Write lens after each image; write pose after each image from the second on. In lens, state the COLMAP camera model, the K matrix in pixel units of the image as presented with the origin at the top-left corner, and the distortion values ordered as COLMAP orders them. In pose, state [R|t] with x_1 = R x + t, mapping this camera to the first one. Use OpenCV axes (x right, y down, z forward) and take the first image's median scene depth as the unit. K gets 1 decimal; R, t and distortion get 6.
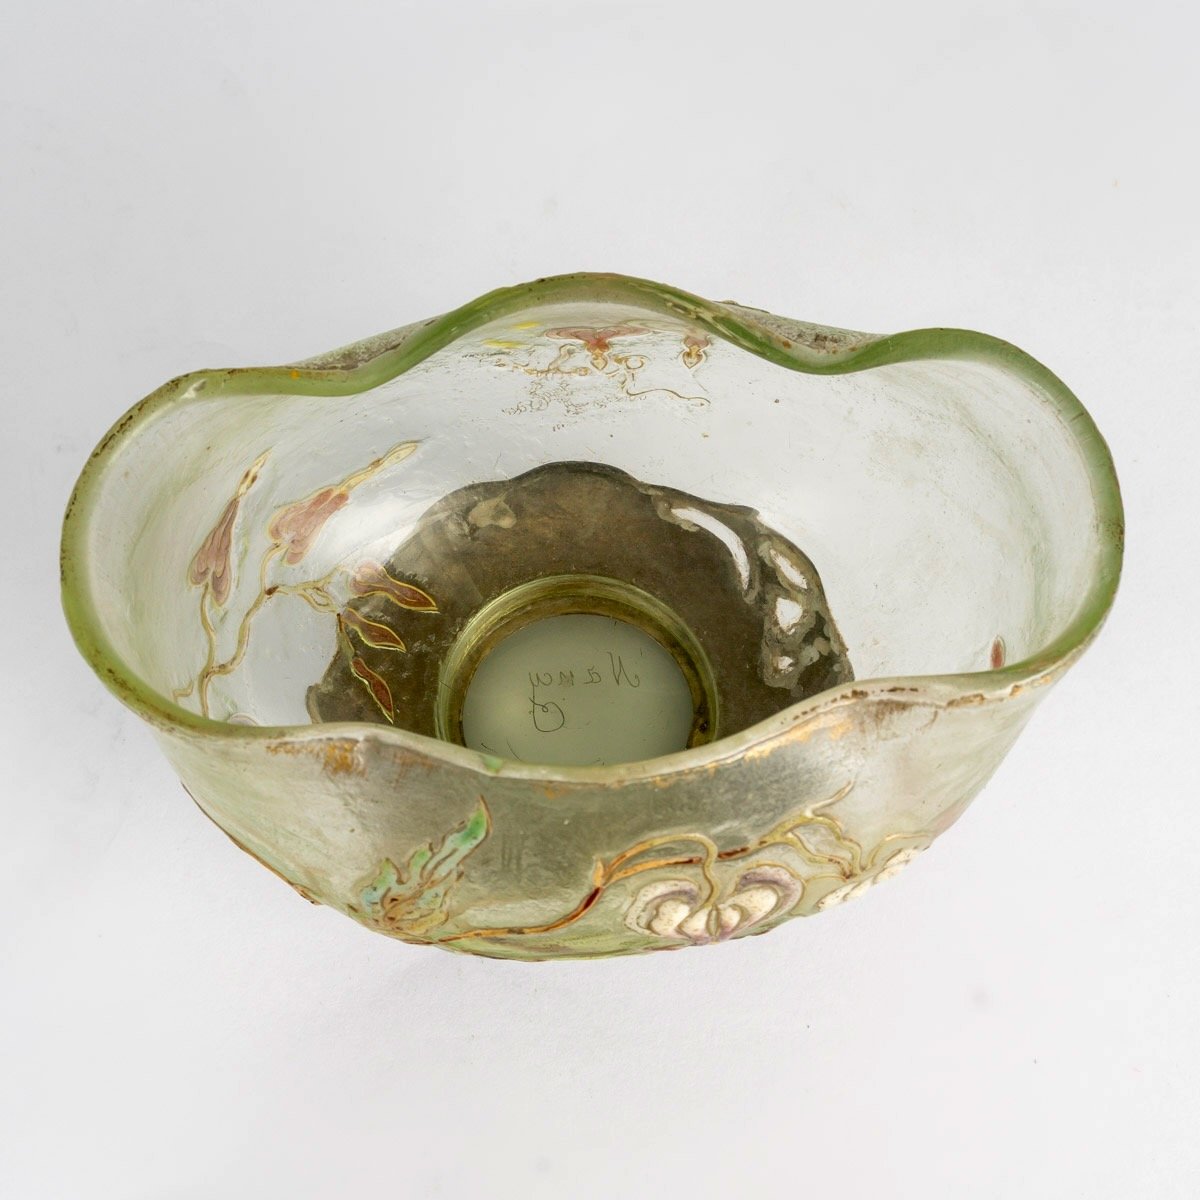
lens RADIAL K [[2571.0, 0, 600.0], [0, 2571.0, 600.0], [0, 0, 1]] dist [-0.048959, 0.047019]
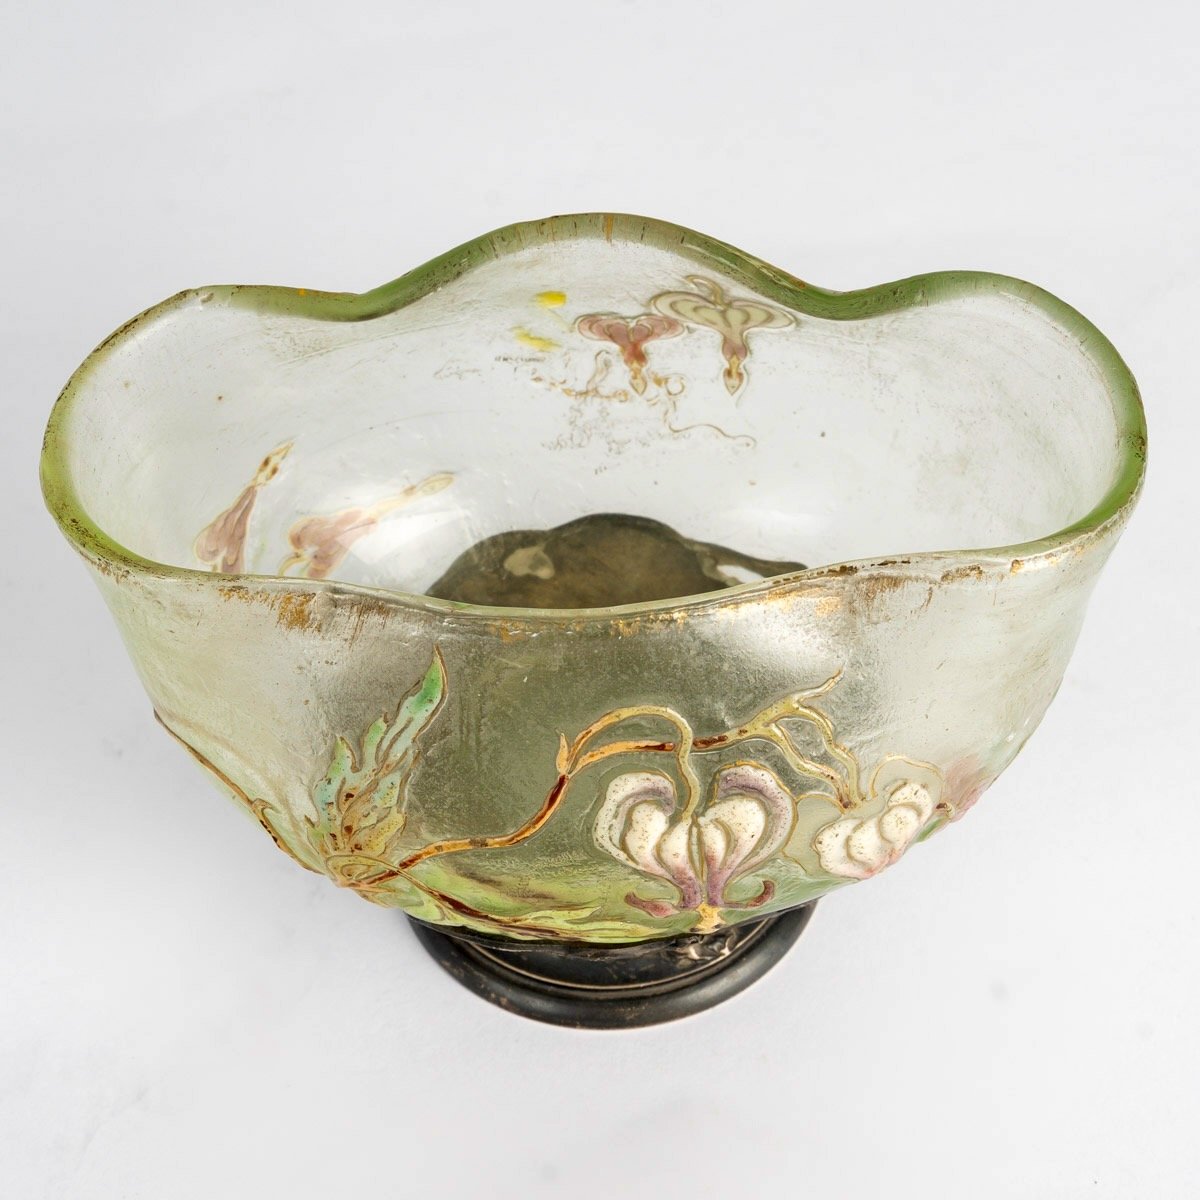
lens RADIAL K [[2752.4, 0, 600.0], [0, 2752.4, 600.0], [0, 0, 1]] dist [-0.043971, -0.511506]
pose [[0.992179, 0.022582, -0.122765, 0.129478], [-0.061200, 0.945182, -0.320757, 0.360501], [0.108792, 0.325762, 0.939172, 0.050653]]
